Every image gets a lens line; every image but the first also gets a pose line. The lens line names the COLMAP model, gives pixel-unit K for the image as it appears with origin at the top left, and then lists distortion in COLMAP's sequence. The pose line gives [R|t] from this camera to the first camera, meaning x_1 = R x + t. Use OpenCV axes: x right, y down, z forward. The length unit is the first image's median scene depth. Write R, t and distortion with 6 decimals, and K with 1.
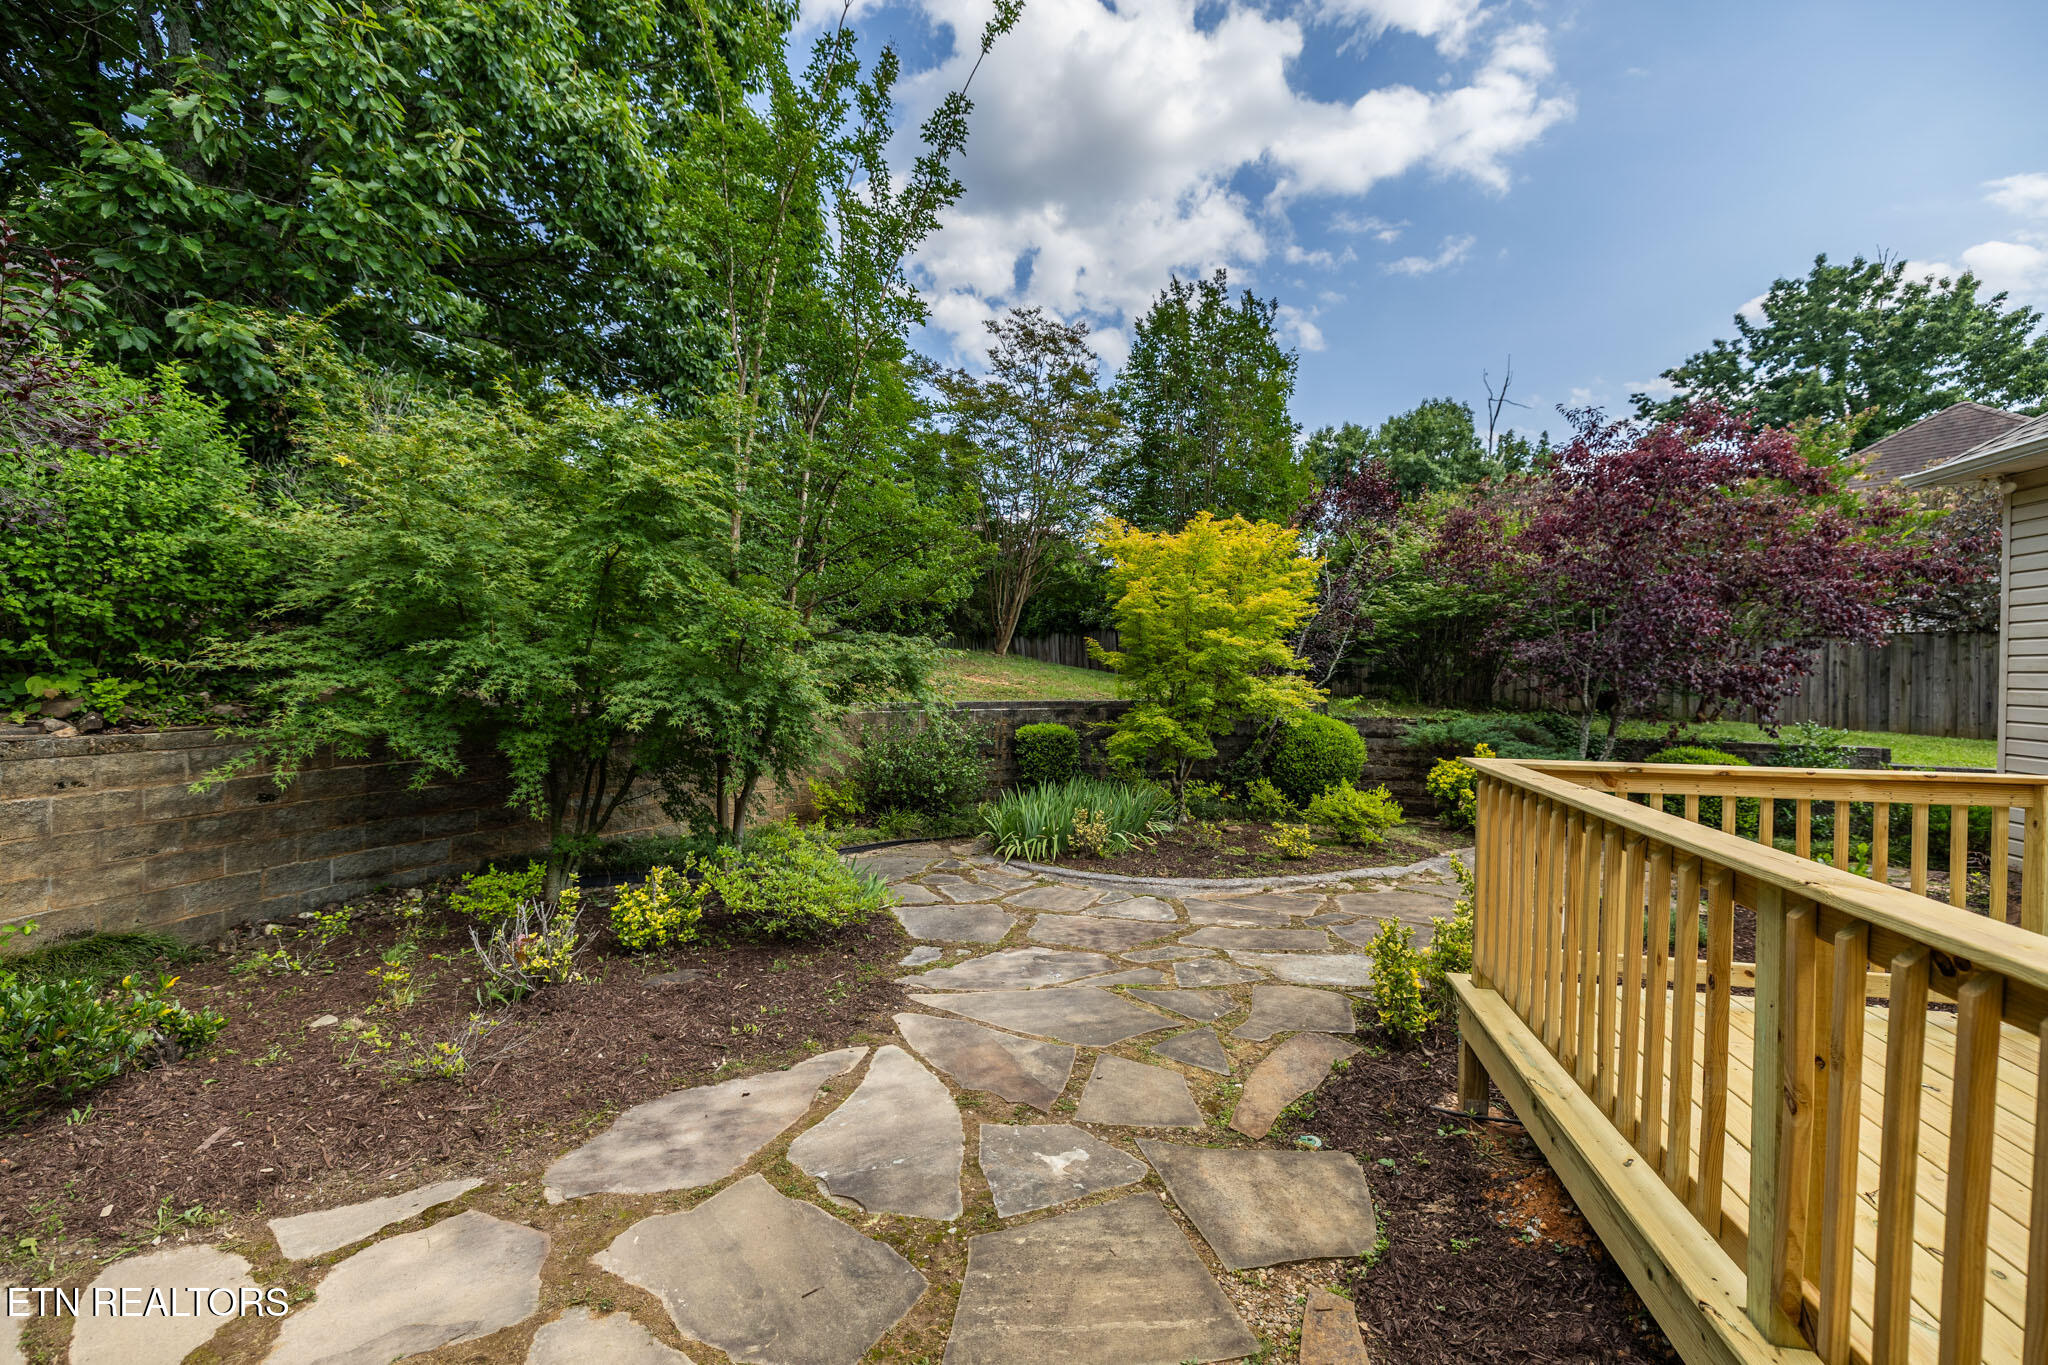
lens RADIAL K [[838.9, 0, 1024.0], [0, 838.9, 682.5], [0, 0, 1]] dist [-0.000290, -0.000030]
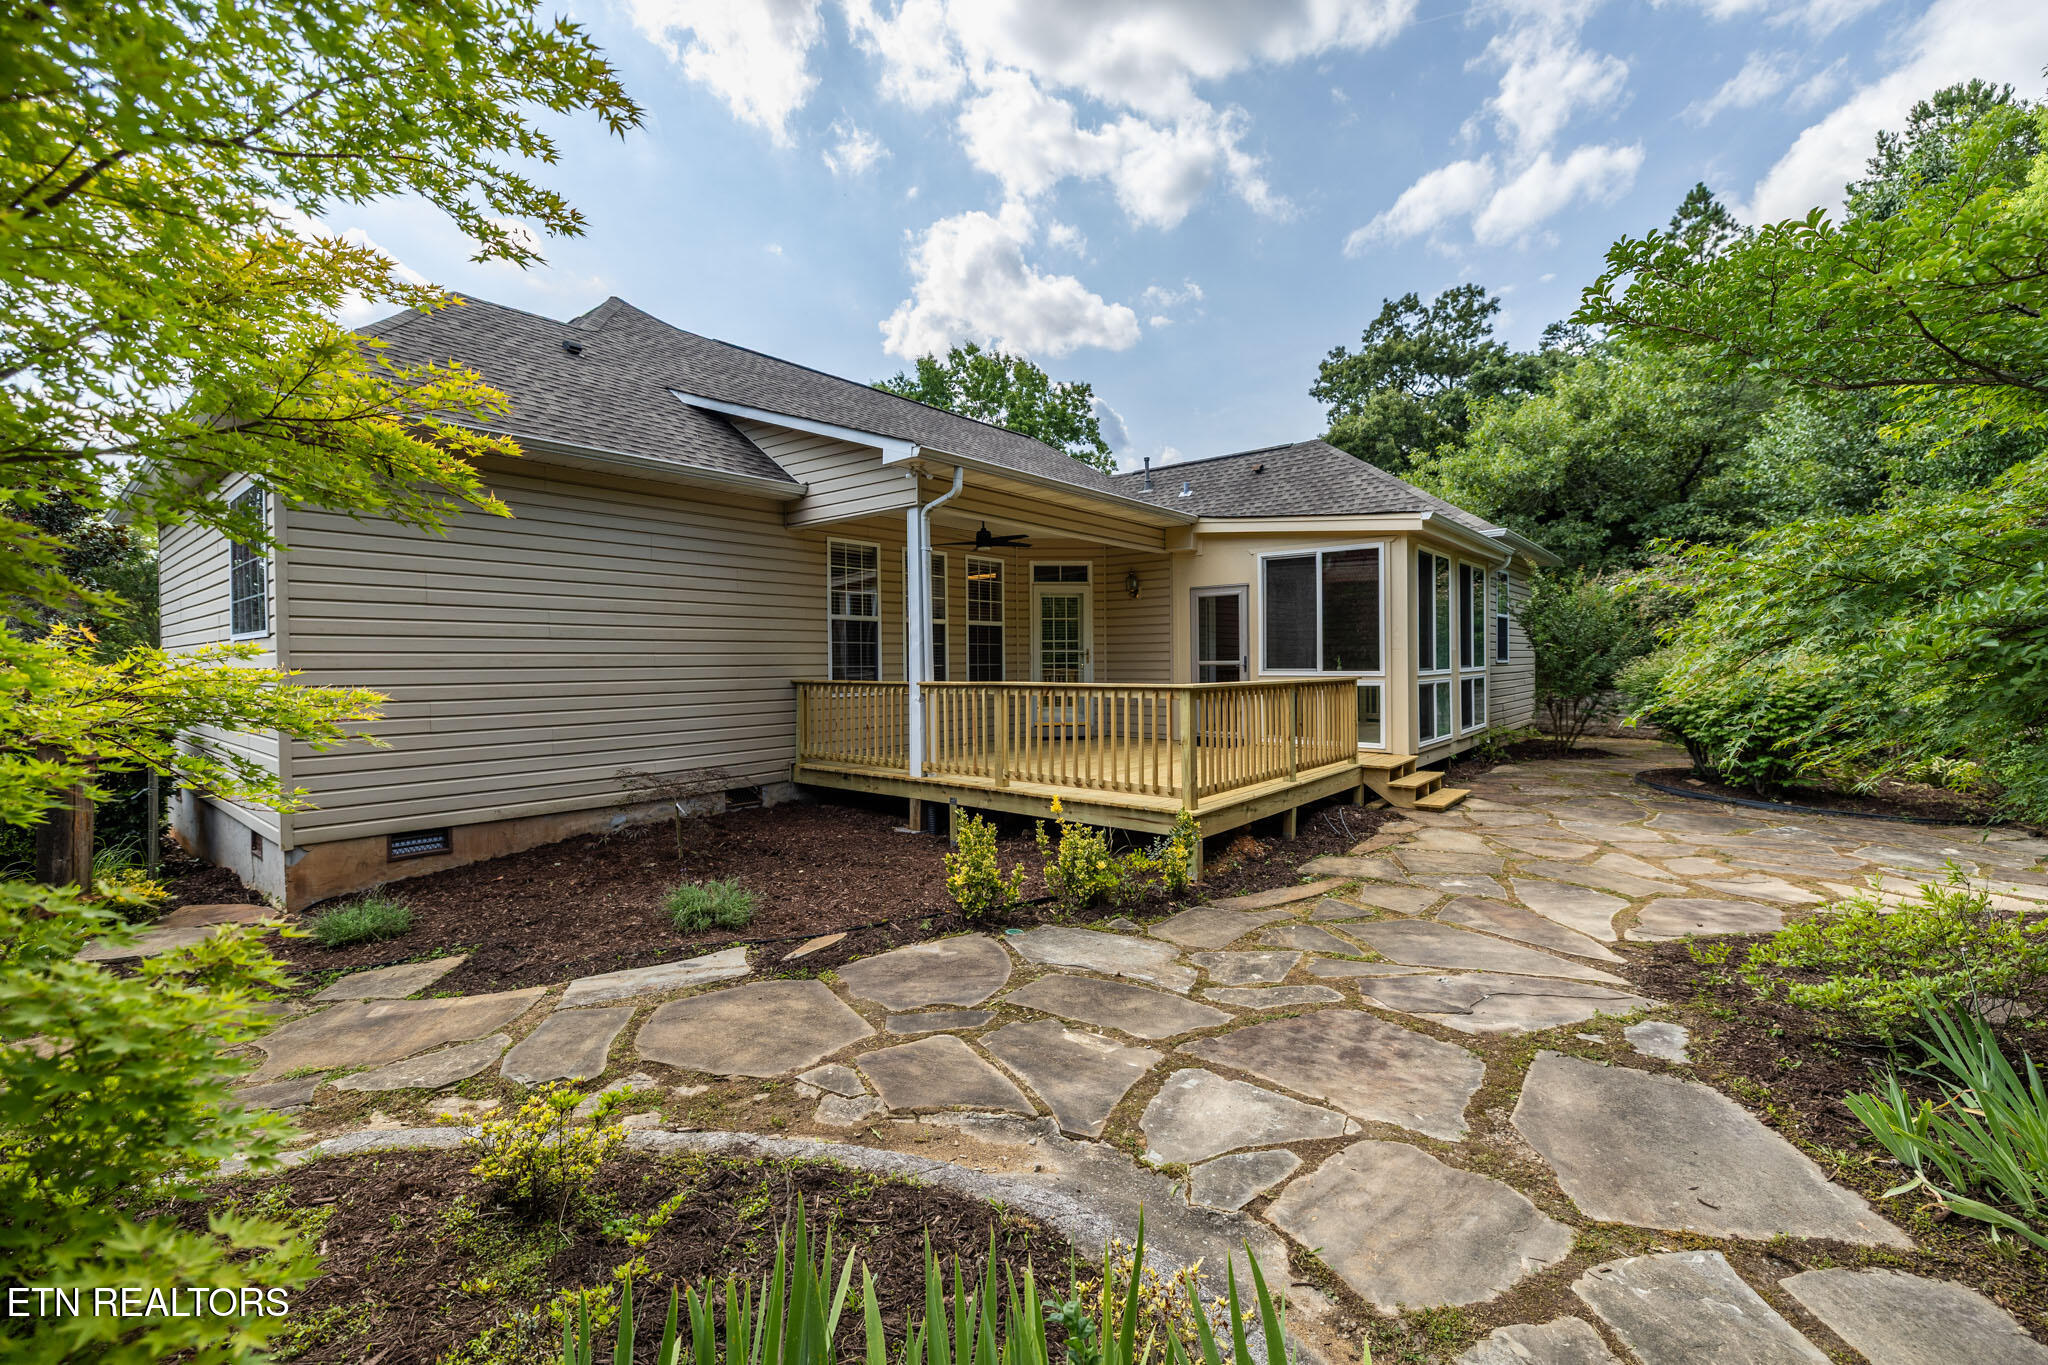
lens RADIAL K [[872.7, 0, 1018.1], [0, 872.7, 667.9], [0, 0, 1]] dist [0.000176, 0.000056]
pose [[-0.893117, -0.002562, 0.449817, 0.024111], [0.004798, 0.999873, 0.015220, 0.014667], [-0.449799, 0.015751, -0.892991, 1.864680]]
